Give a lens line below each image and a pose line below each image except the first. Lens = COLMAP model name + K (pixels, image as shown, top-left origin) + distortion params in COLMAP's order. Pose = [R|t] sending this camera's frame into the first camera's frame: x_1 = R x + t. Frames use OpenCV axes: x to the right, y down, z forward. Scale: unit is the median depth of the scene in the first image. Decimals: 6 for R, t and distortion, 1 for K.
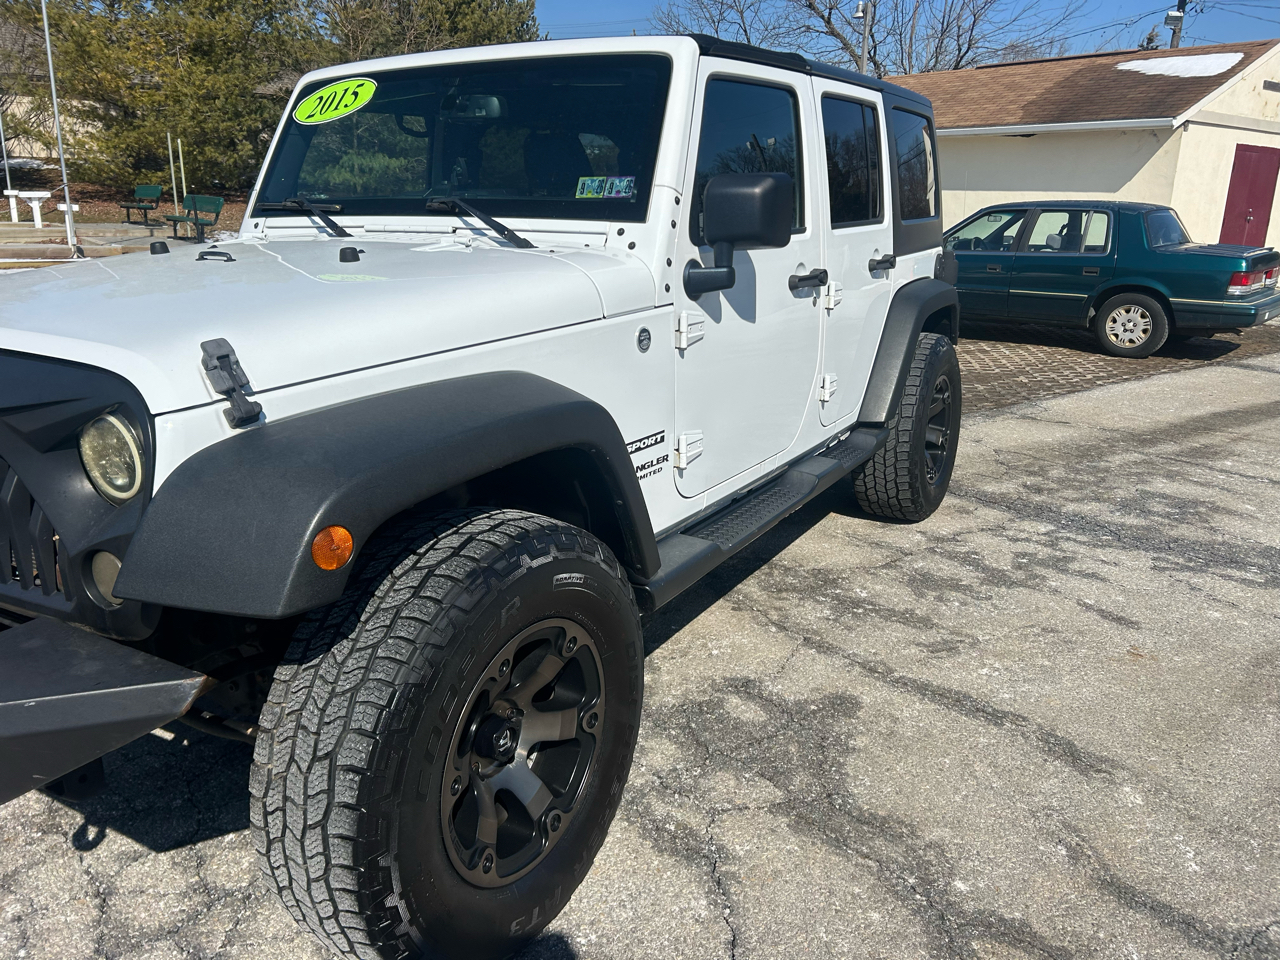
lens RADIAL K [[963.0, 0, 643.5], [0, 963.0, 468.2], [0, 0, 1]] dist [0.055380, -0.060844]
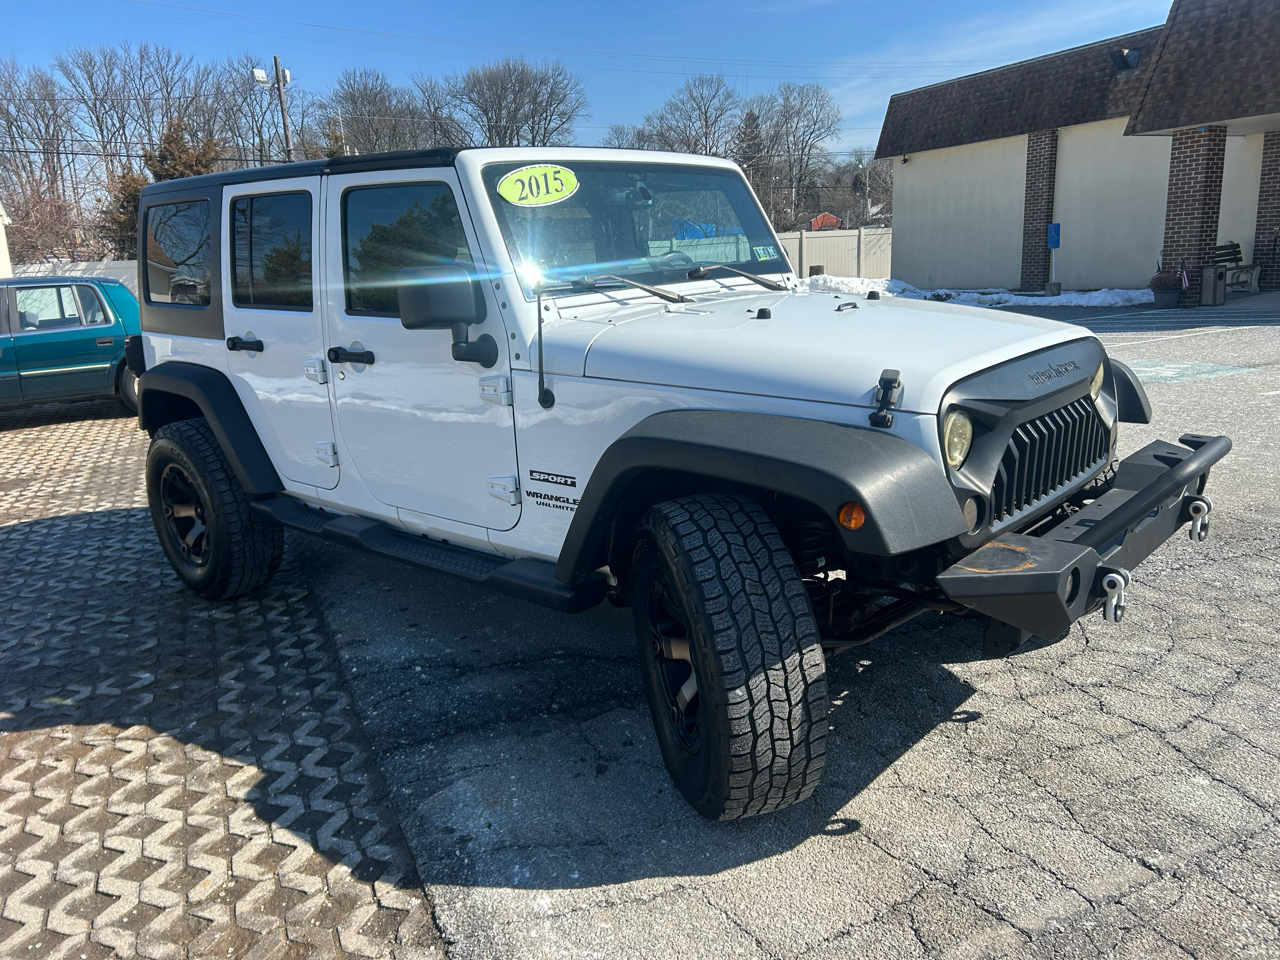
lens RADIAL K [[963.0, 0, 646.6], [0, 963.0, 484.7], [0, 0, 1]] dist [0.055380, -0.060844]
pose [[0.196461, -0.256709, 0.946311, -1.178605], [0.308475, 0.932295, 0.188865, -0.207088], [-0.930724, 0.254808, 0.262347, 0.609454]]
